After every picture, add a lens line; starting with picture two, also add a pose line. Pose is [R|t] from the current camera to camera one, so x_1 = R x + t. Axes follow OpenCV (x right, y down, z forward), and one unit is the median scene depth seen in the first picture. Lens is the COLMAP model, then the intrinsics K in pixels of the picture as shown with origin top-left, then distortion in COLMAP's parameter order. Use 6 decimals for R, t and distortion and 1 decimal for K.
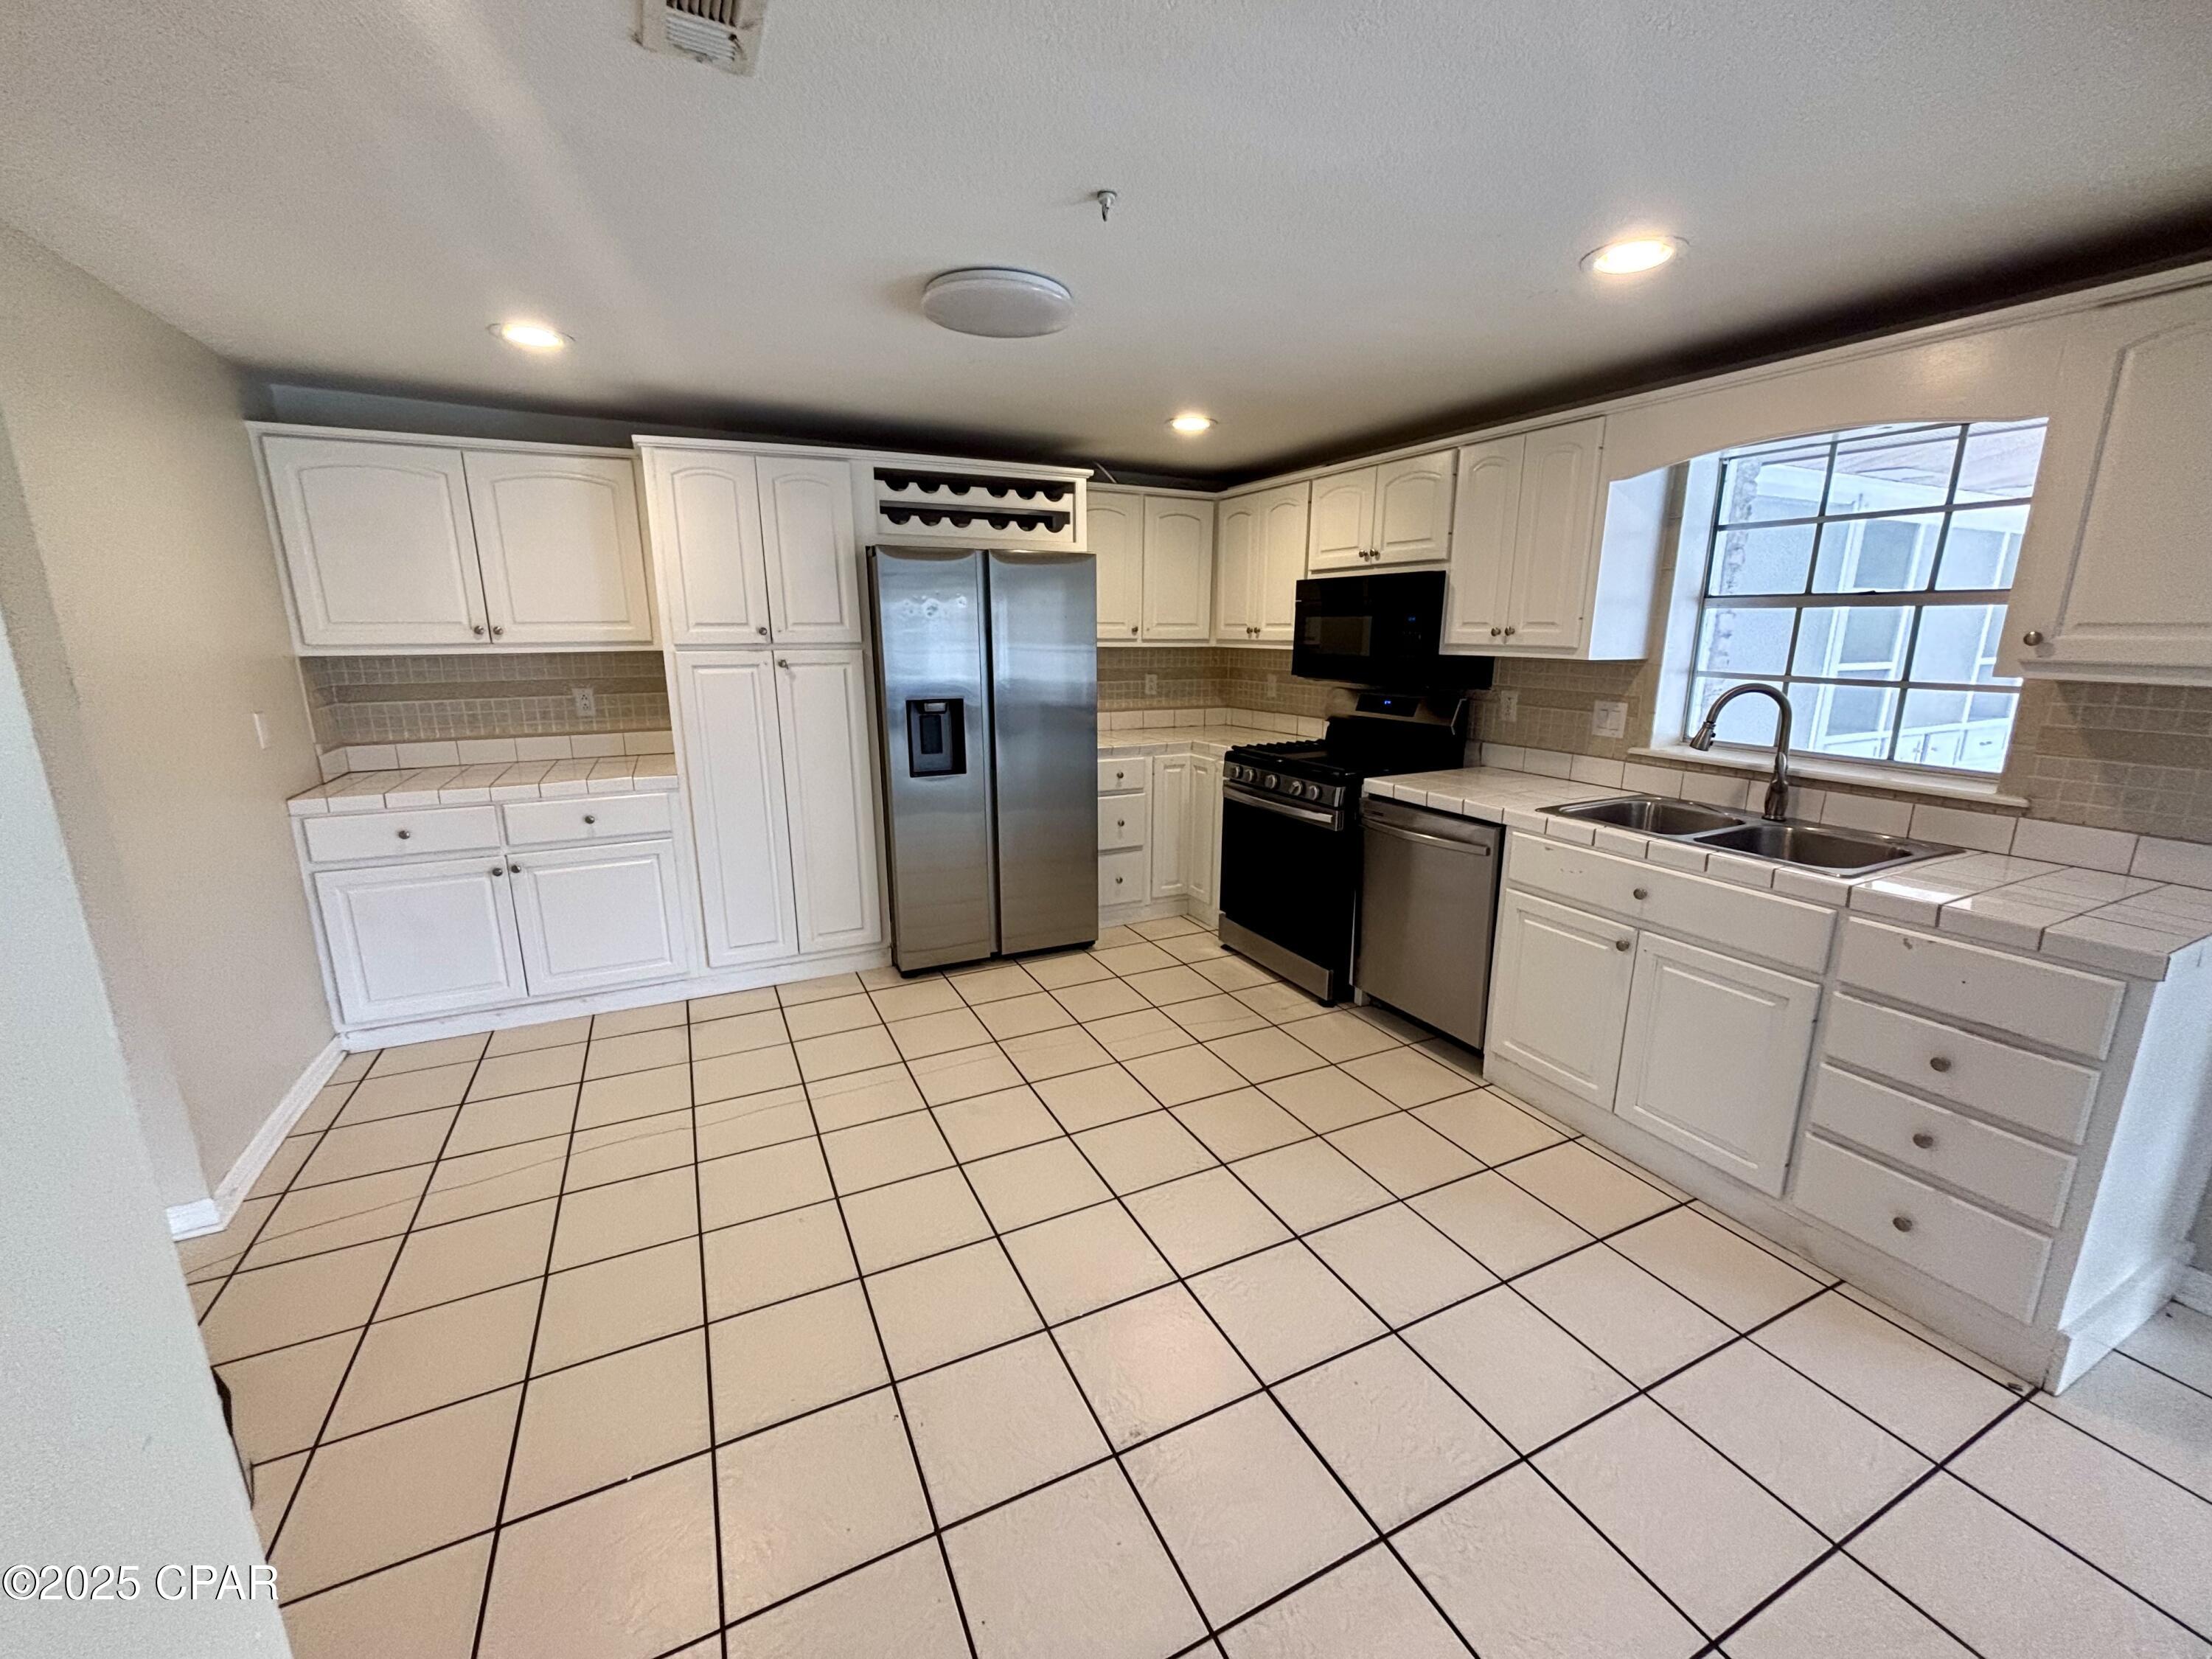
lens RADIAL K [[888.6, 0, 1109.3], [0, 888.6, 828.1], [0, 0, 1]] dist [-0.000697, 0.000184]
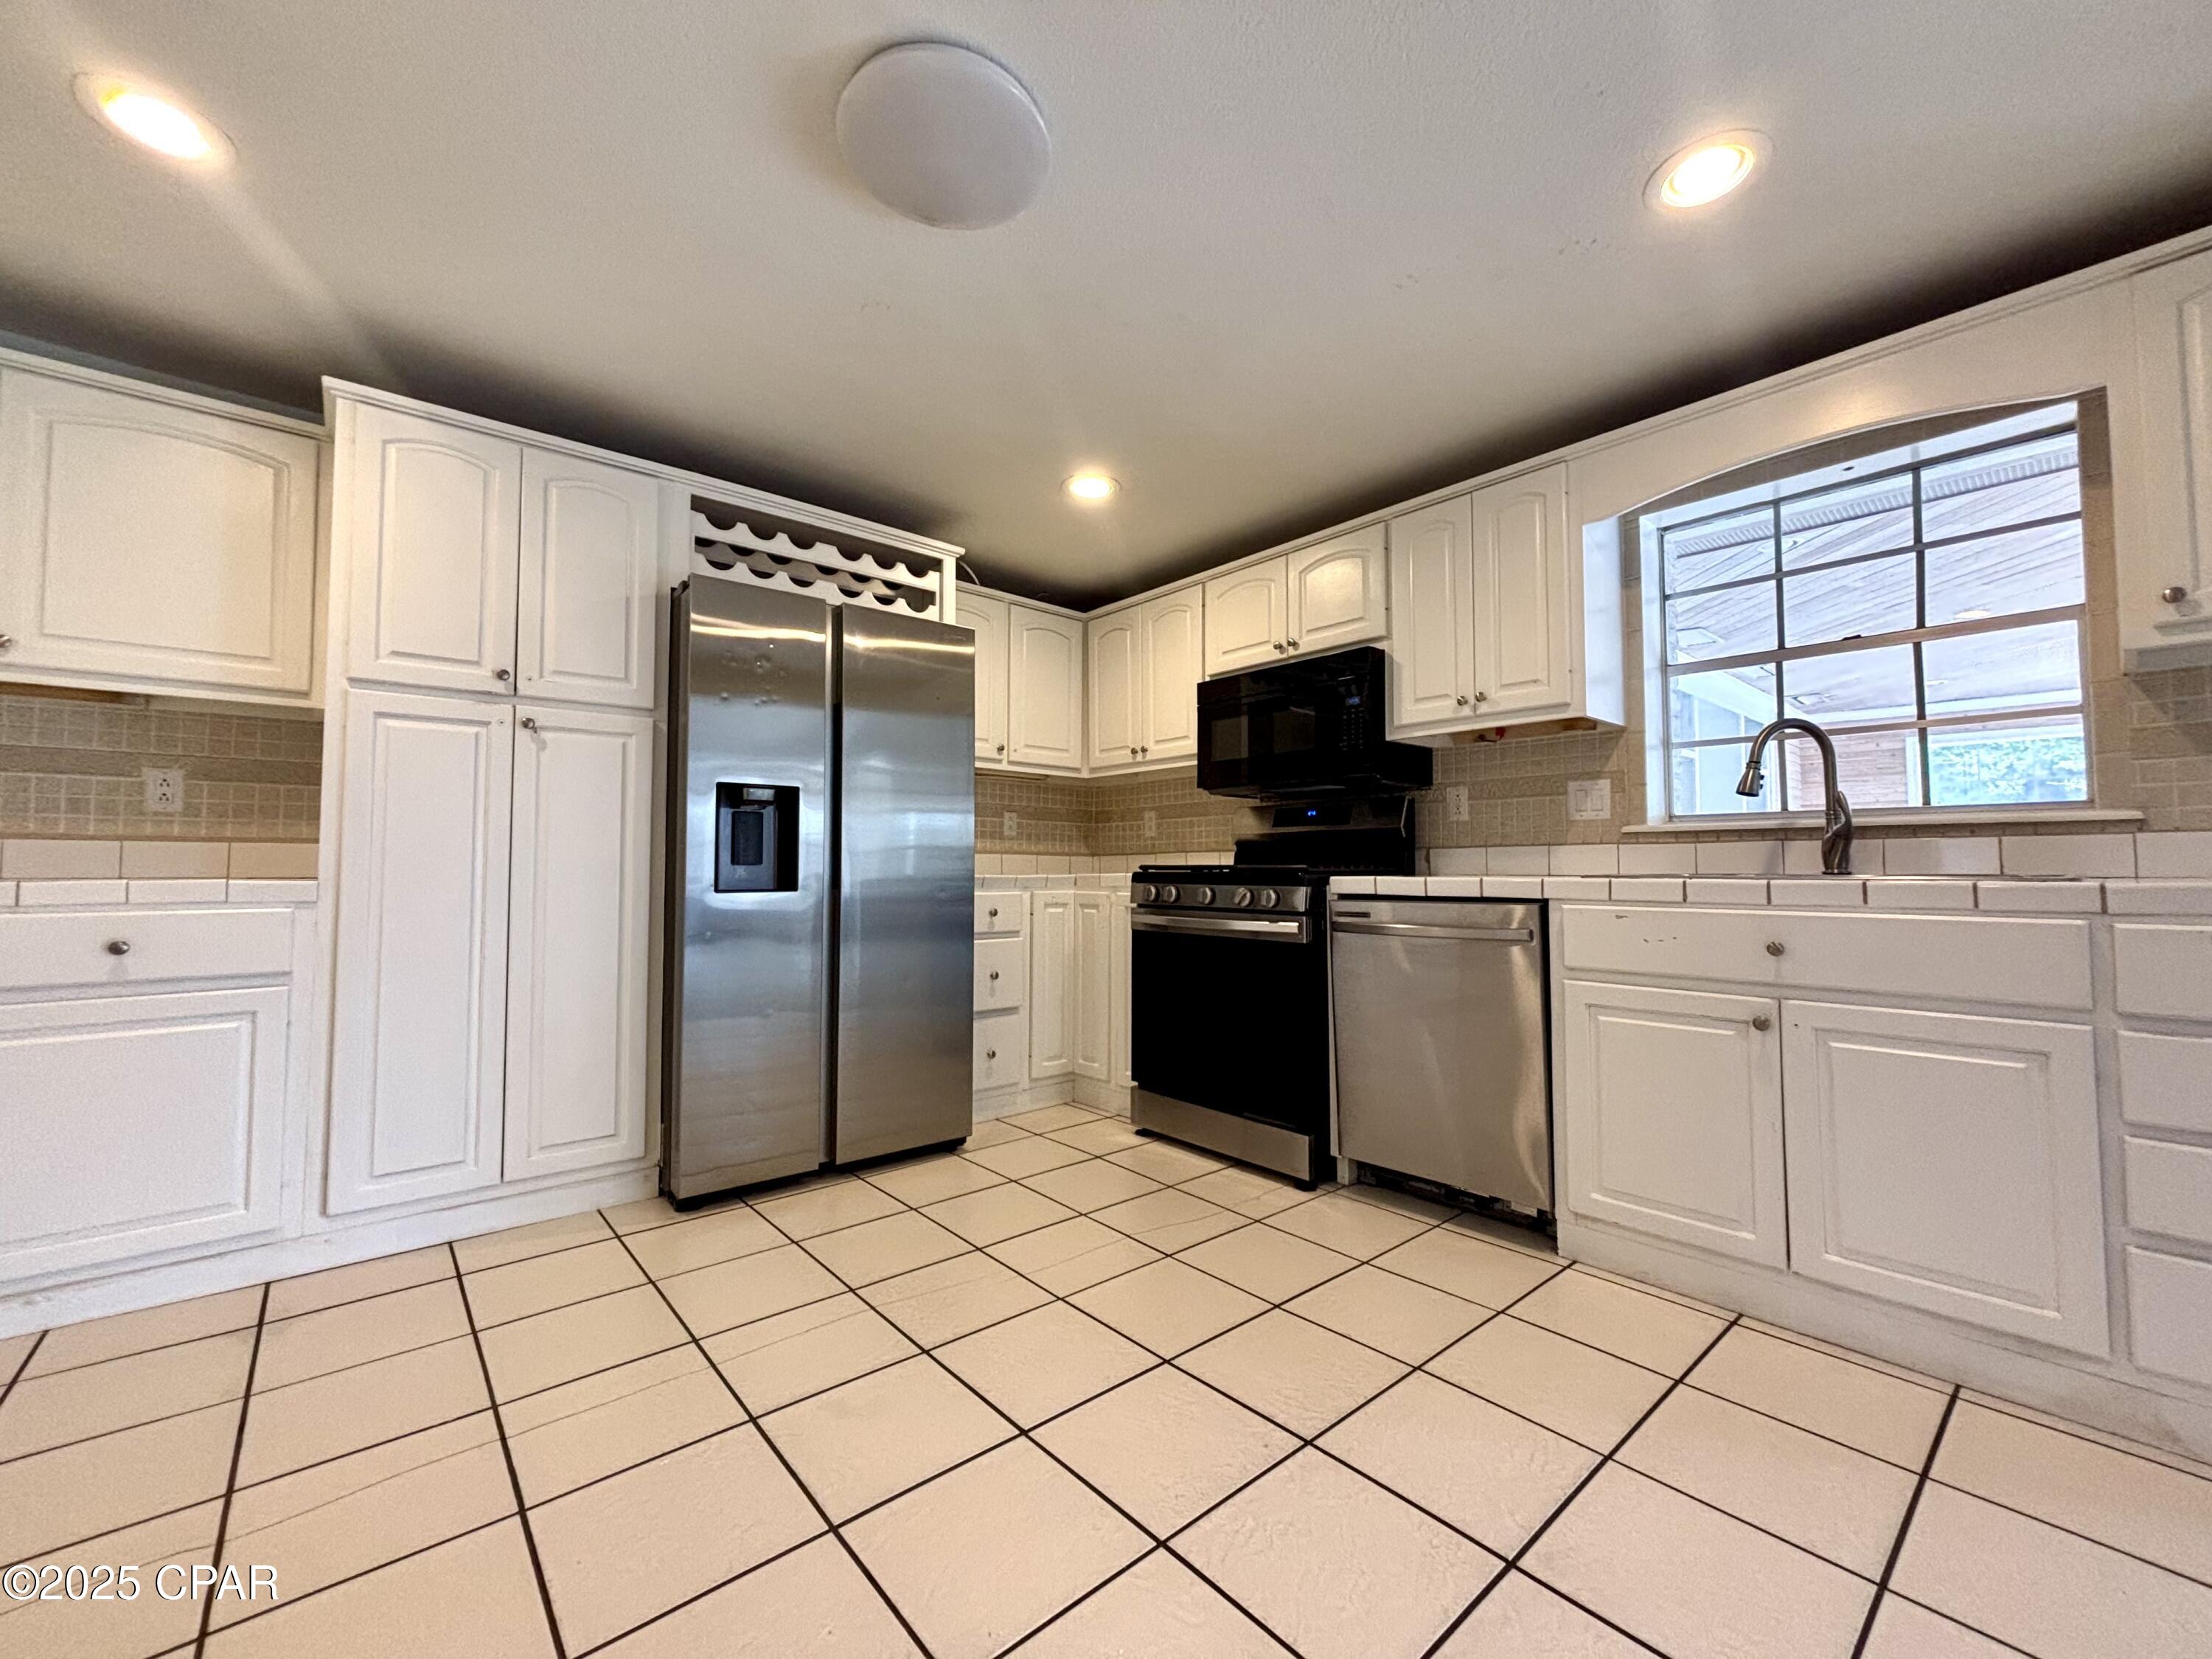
lens RADIAL K [[888.6, 0, 1109.3], [0, 888.6, 828.1], [0, 0, 1]] dist [-0.000697, 0.000184]
pose [[0.966765, 0.012397, 0.255366, -0.105343], [0.057105, 0.963120, -0.262944, 0.094105], [-0.249208, 0.268788, 0.930402, 0.263736]]
